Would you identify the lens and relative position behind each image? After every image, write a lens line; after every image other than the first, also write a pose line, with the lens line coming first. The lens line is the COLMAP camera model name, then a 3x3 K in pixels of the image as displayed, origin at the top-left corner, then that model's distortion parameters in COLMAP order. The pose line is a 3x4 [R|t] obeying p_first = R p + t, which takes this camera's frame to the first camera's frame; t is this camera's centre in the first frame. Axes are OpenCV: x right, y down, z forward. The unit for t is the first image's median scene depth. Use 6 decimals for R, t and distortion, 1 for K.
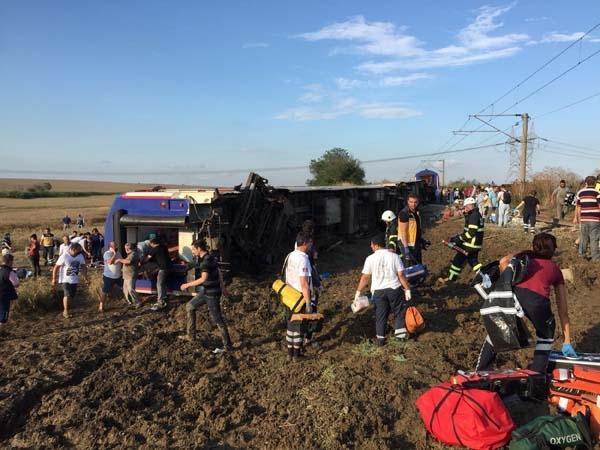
lens RADIAL K [[517.1, 0, 300.0], [0, 517.1, 225.0], [0, 0, 1]] dist [0.077949, -0.098836]
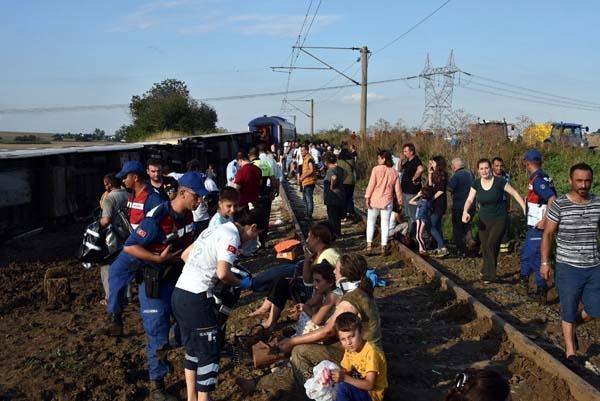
lens RADIAL K [[762.9, 0, 300.0], [0, 762.9, 200.5], [0, 0, 1]] dist [-0.127336, -0.006370]
pose [[0.976390, -0.013188, 0.215611, 0.222812], [0.010328, 0.999843, 0.014384, -0.019514], [-0.215767, -0.011817, 0.976373, -0.094341]]
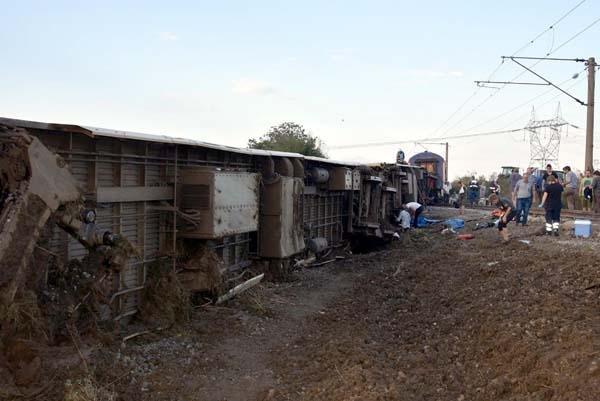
lens RADIAL K [[762.9, 0, 300.0], [0, 762.9, 200.5], [0, 0, 1]] dist [-0.127336, -0.006370]
pose [[0.996153, 0.021691, 0.084900, 0.061908], [-0.017390, 0.998543, -0.051078, 0.001109], [-0.085885, 0.049405, 0.995079, 0.397947]]
